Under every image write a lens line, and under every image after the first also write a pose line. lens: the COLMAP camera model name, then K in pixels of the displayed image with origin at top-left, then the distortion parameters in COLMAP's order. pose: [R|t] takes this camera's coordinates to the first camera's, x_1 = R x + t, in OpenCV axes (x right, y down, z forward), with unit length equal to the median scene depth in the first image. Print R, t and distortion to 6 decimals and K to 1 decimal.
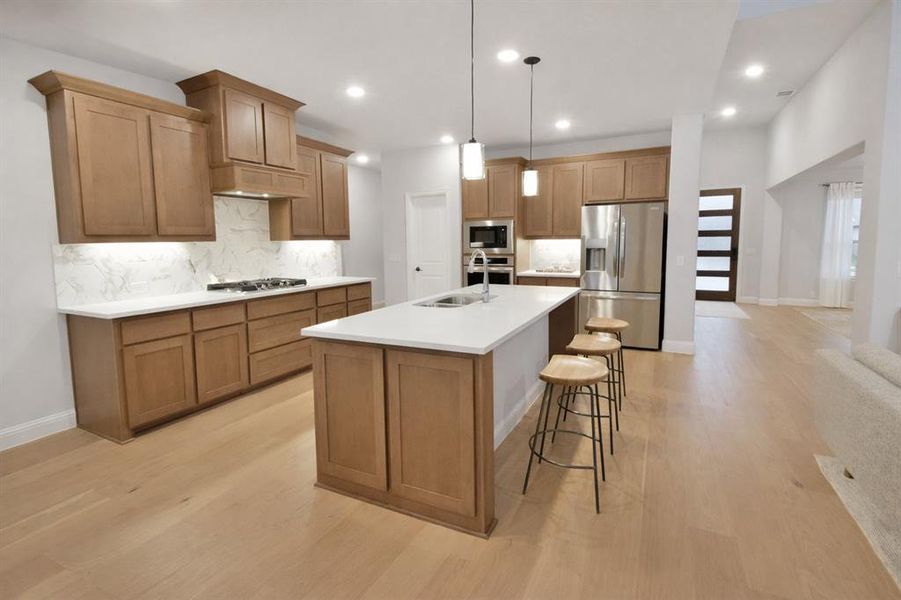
lens RADIAL K [[400.8, 0, 462.1], [0, 400.8, 276.1], [0, 0, 1]] dist [0.019388, -0.005099]
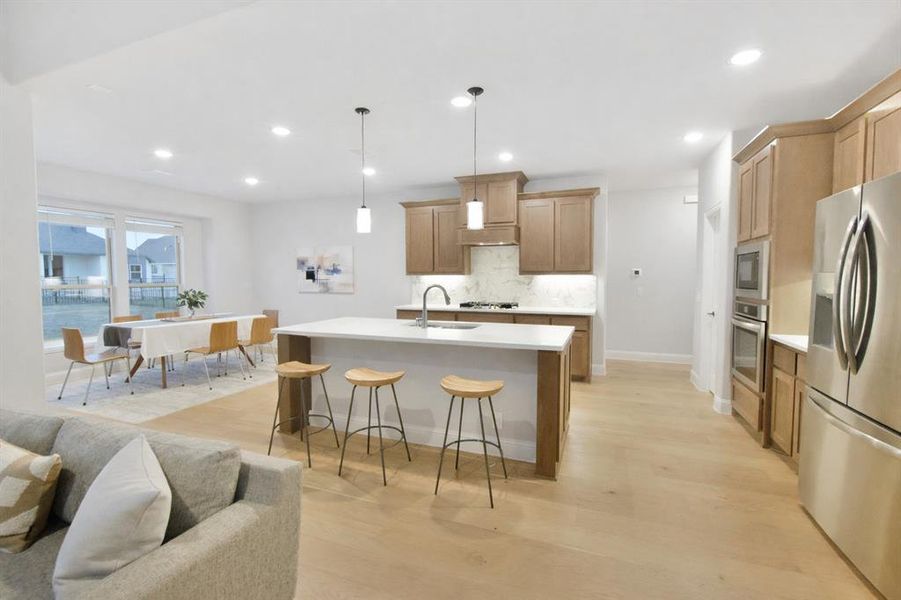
lens RADIAL K [[400.8, 0, 451.8], [0, 400.8, 292.5], [0, 0, 1]] dist [0.019388, -0.005099]
pose [[0.089495, 0.047189, -0.994869, 0.654461], [-0.091834, 0.995013, 0.038934, -0.047726], [0.991744, 0.087878, 0.093383, 0.508230]]
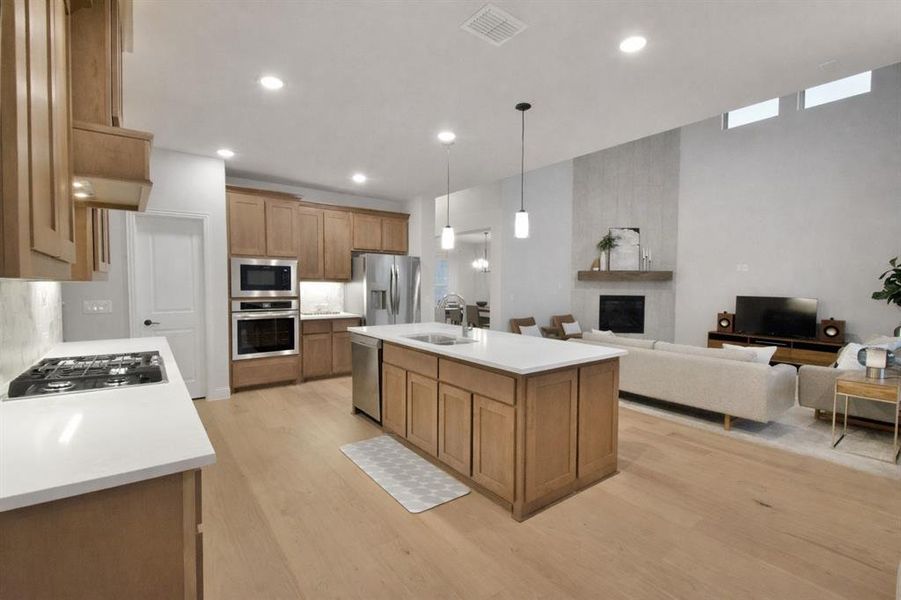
lens RADIAL K [[400.8, 0, 452.6], [0, 400.8, 298.8], [0, 0, 1]] dist [0.019388, -0.005099]
pose [[0.451006, -0.022036, 0.892249, -0.543705], [0.068983, 0.997565, -0.010232, -0.016201], [-0.889851, 0.066165, 0.451428, 0.256253]]
